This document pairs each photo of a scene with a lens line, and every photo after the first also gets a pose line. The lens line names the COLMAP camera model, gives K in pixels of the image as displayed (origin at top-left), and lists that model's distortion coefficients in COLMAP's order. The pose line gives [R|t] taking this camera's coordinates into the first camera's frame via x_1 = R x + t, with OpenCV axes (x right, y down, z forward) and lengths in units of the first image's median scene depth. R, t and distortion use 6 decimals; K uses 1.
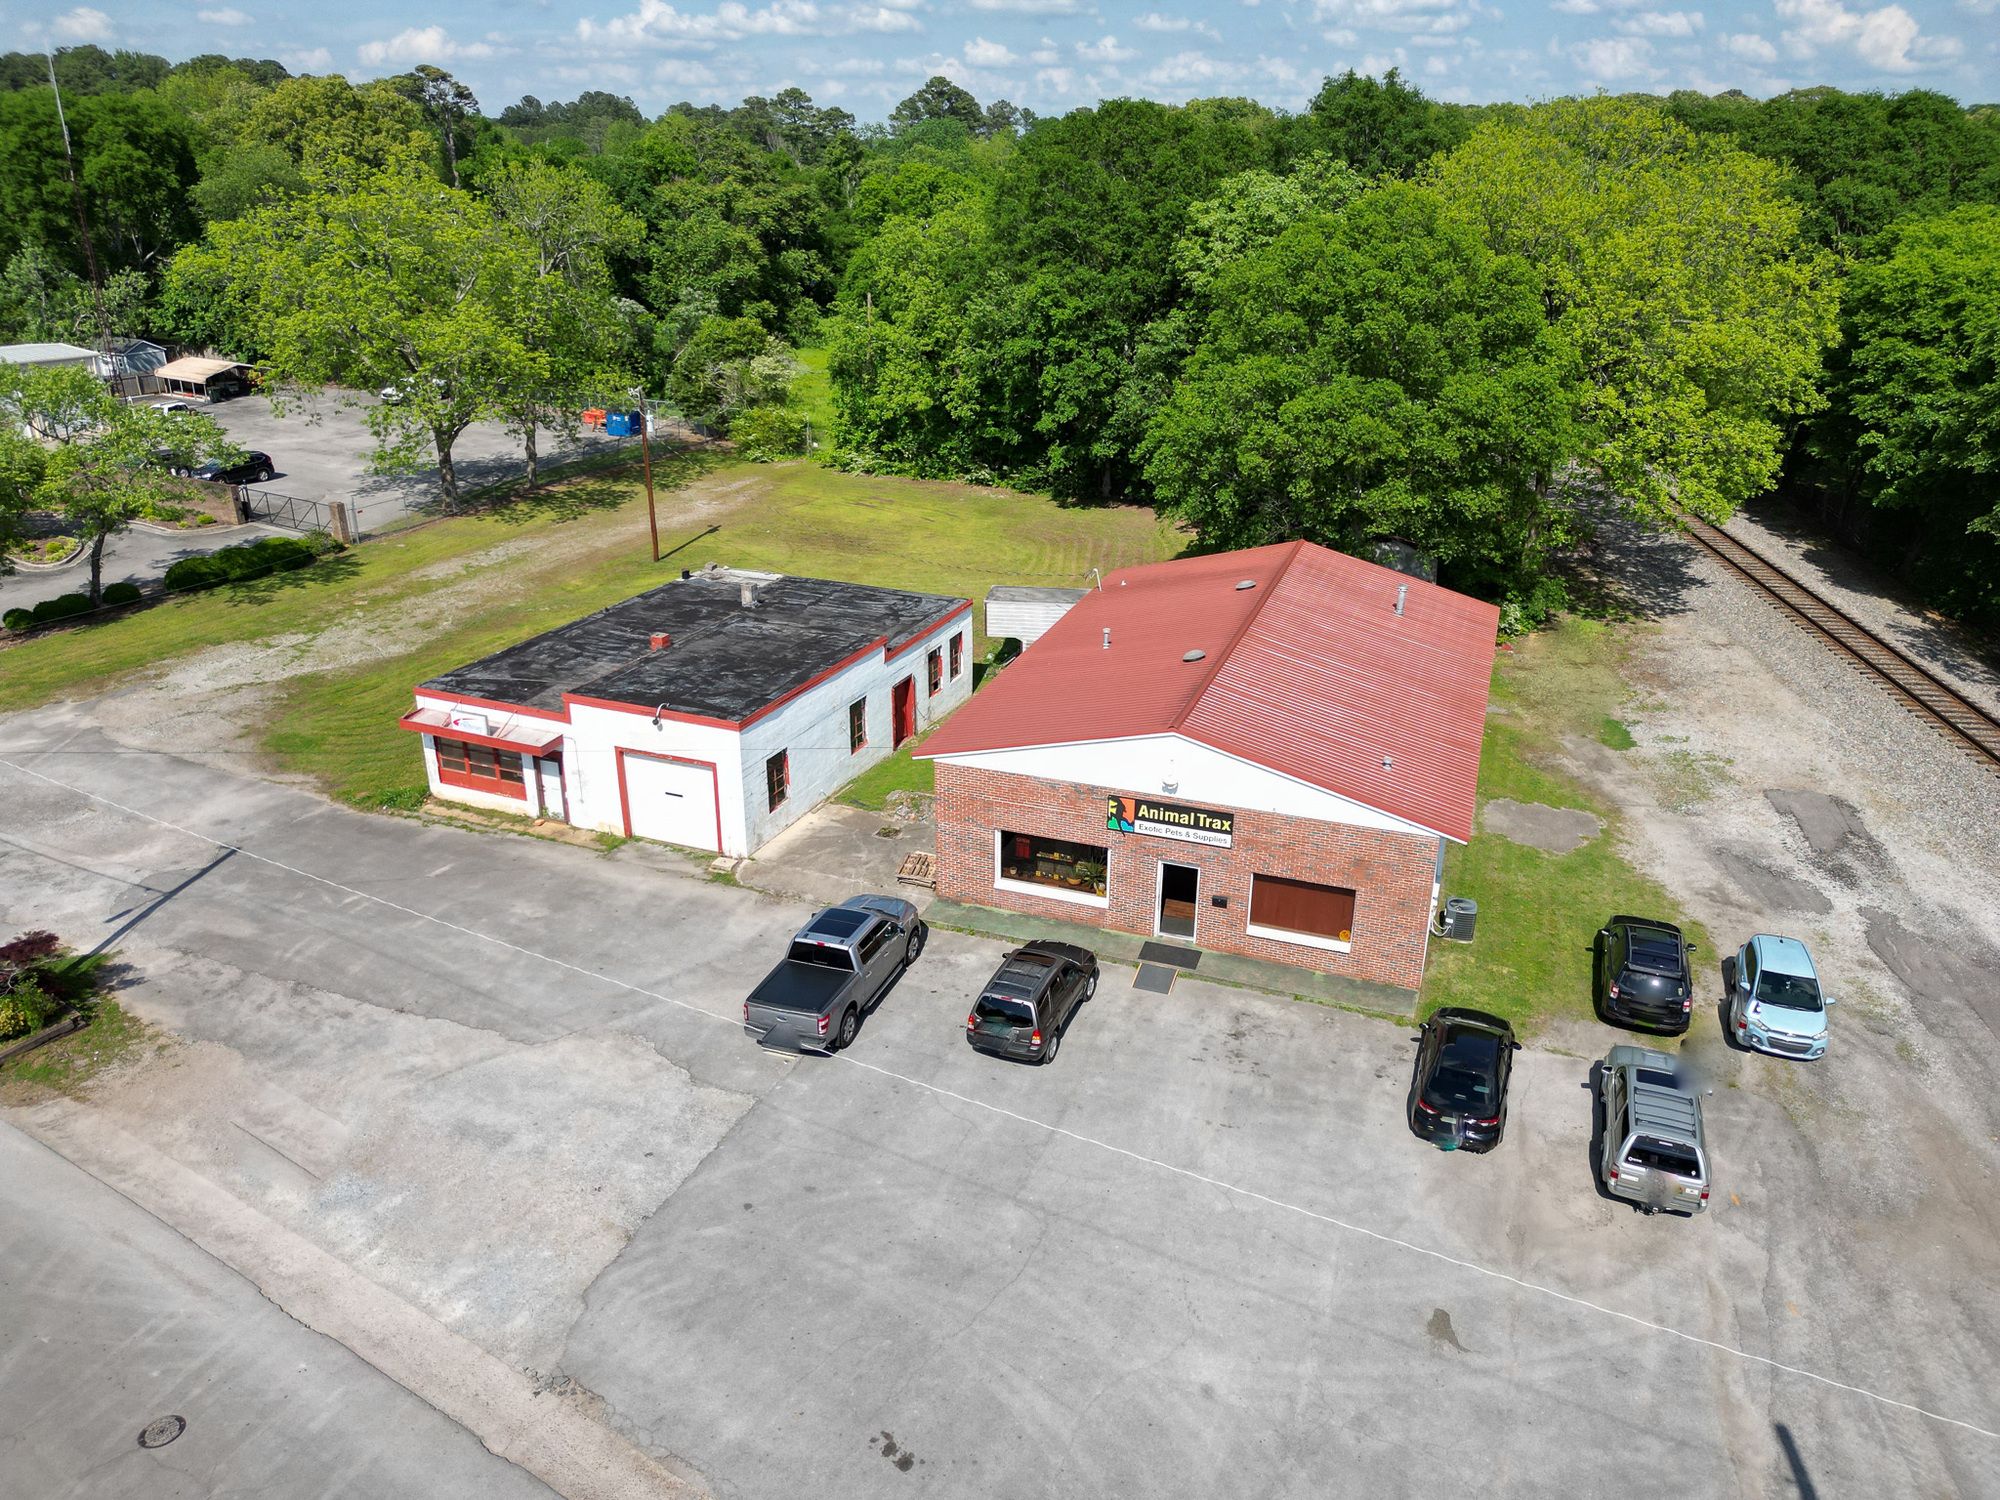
lens RADIAL K [[1399.2, 0, 1005.3], [0, 1399.2, 747.3], [0, 0, 1]] dist [0.041704, -0.030036]
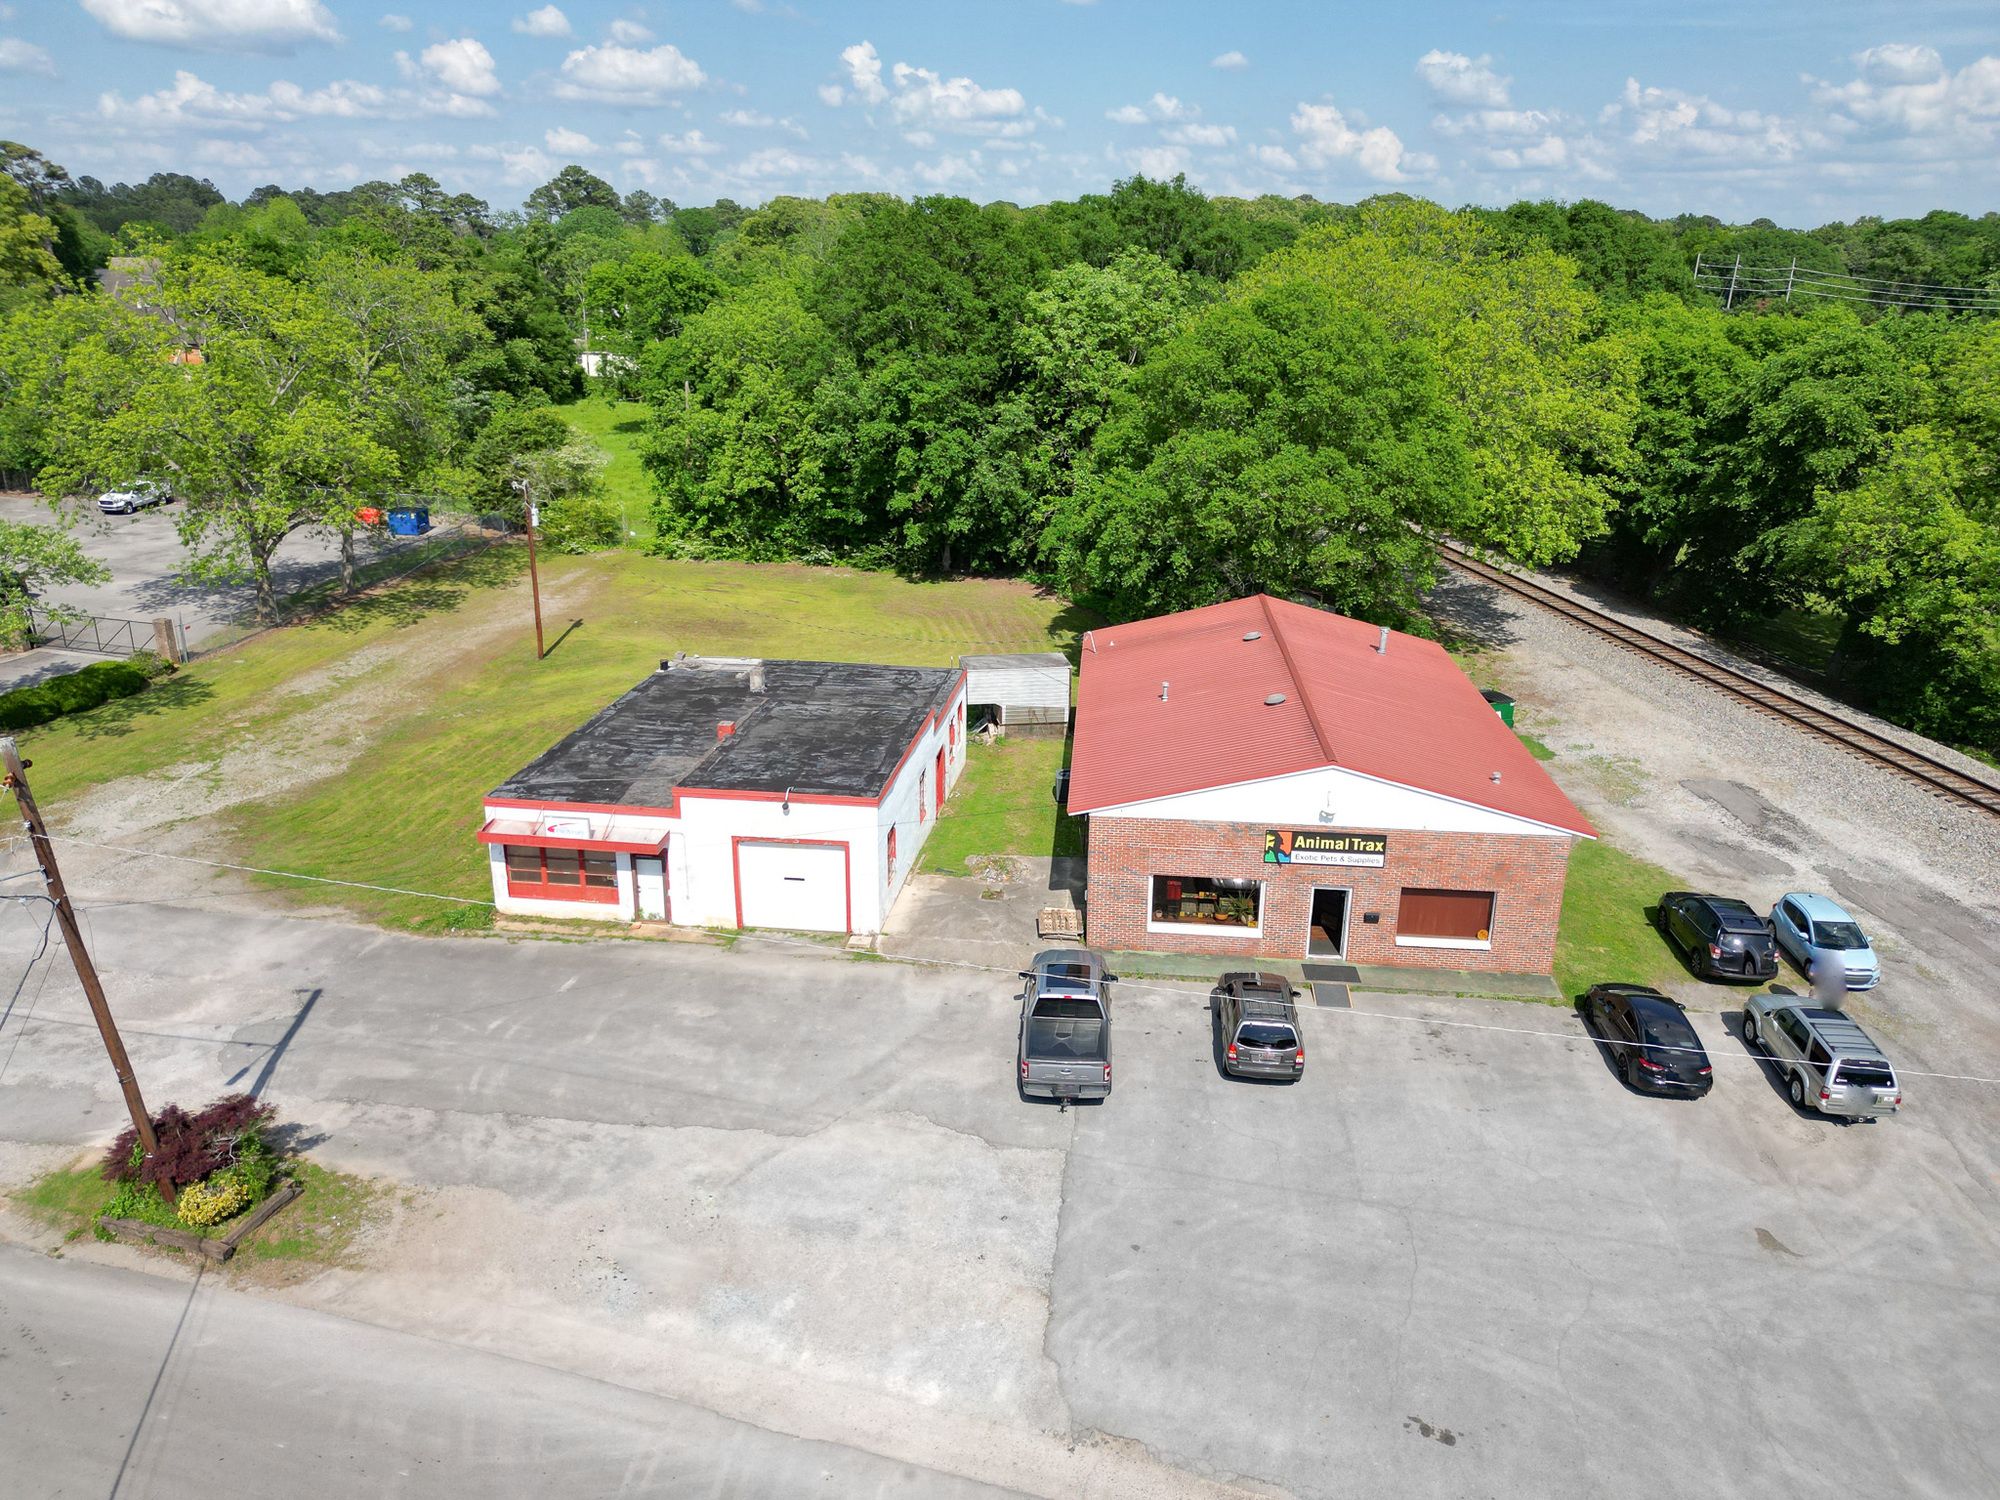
lens RADIAL K [[1399.2, 0, 998.0], [0, 1399.2, 745.3], [0, 0, 1]] dist [0.041704, -0.030036]
pose [[0.964824, -0.082632, 0.249572, -0.277110], [0.096660, 0.994324, -0.044466, -0.002094], [-0.244481, 0.067026, 0.967335, 0.001556]]
